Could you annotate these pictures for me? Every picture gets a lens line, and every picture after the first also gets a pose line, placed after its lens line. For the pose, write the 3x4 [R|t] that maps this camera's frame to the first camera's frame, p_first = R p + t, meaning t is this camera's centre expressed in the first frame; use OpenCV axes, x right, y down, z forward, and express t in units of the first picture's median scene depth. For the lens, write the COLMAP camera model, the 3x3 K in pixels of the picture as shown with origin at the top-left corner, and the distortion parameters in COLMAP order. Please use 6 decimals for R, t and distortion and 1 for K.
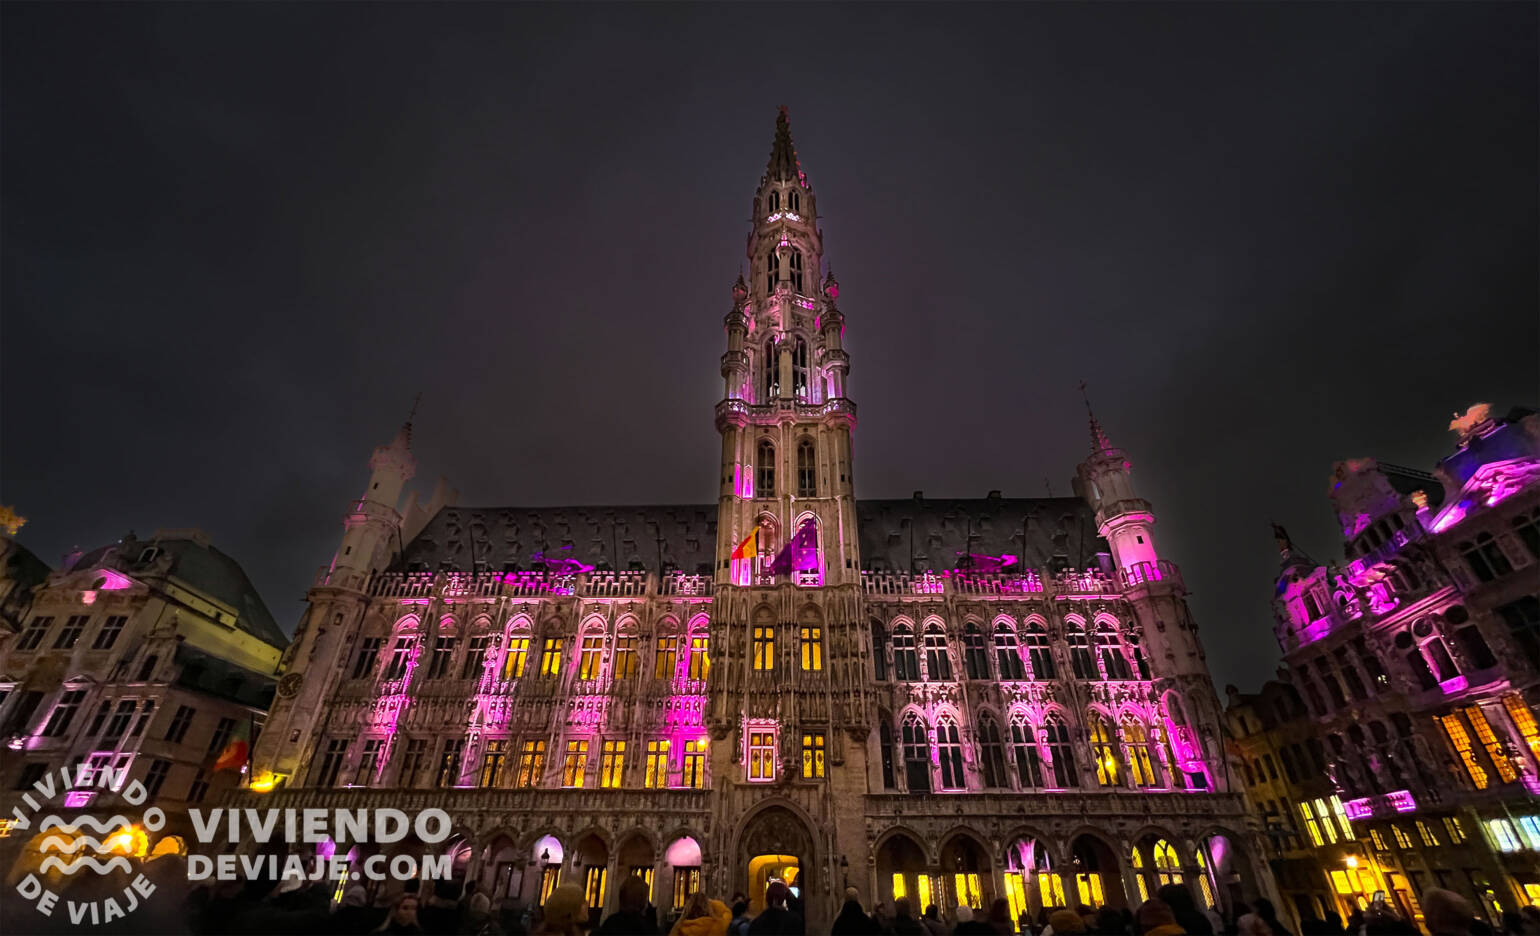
lens RADIAL K [[661.6, 0, 770.9], [0, 661.6, 457.1], [0, 0, 1]] dist [-0.008159, 0.000795]
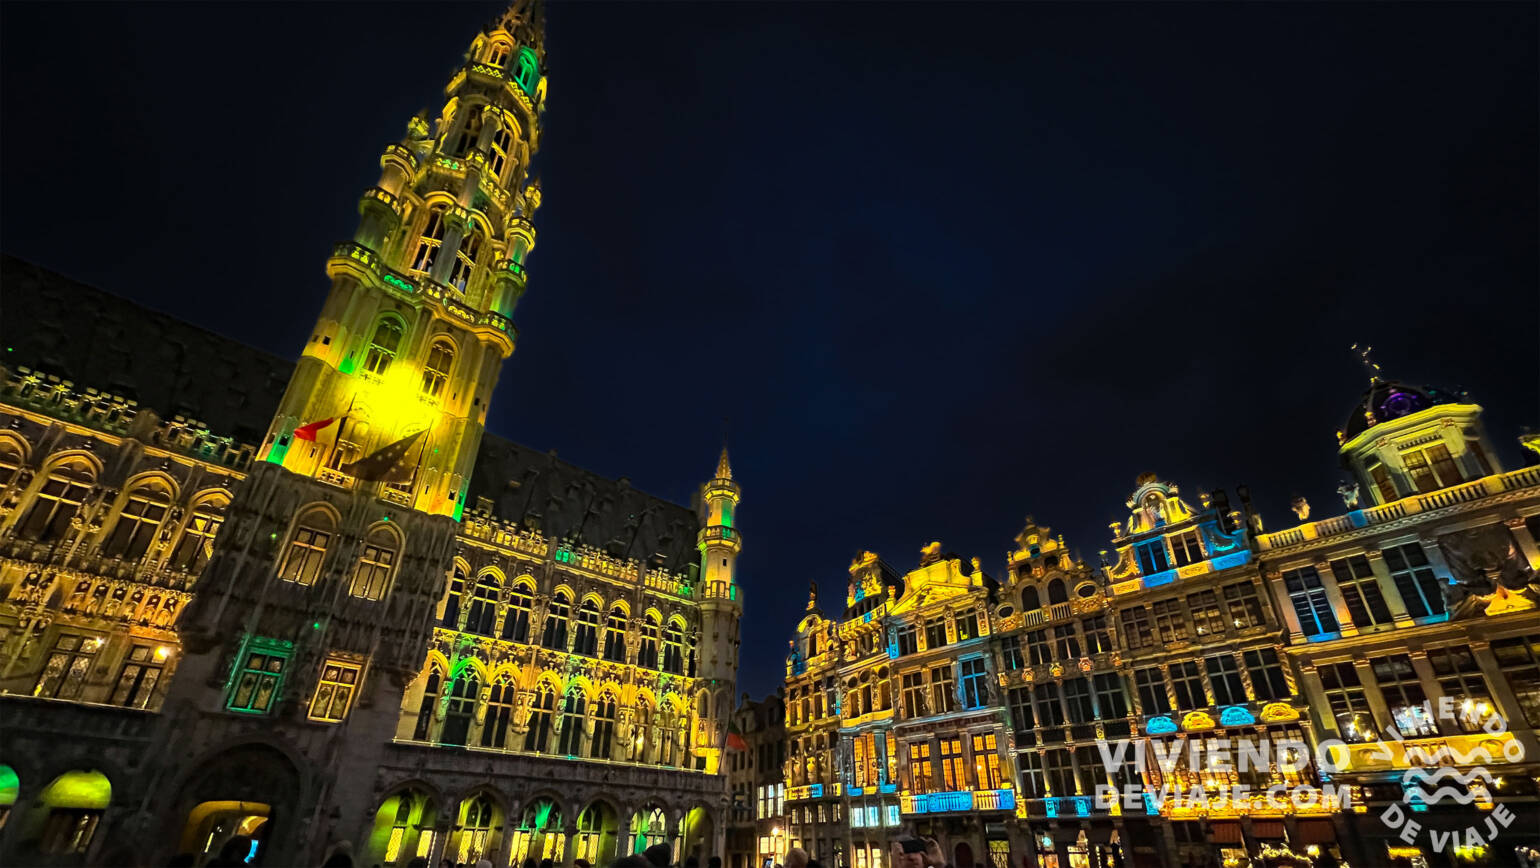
lens RADIAL K [[706.2, 0, 770.0], [0, 706.2, 440.8], [0, 0, 1]] dist [-0.004749, -0.000222]
pose [[0.696289, 0.365013, 0.618019, -0.256361], [-0.401610, 0.911761, -0.086030, 0.003712], [-0.594888, -0.188301, 0.781442, 0.006958]]
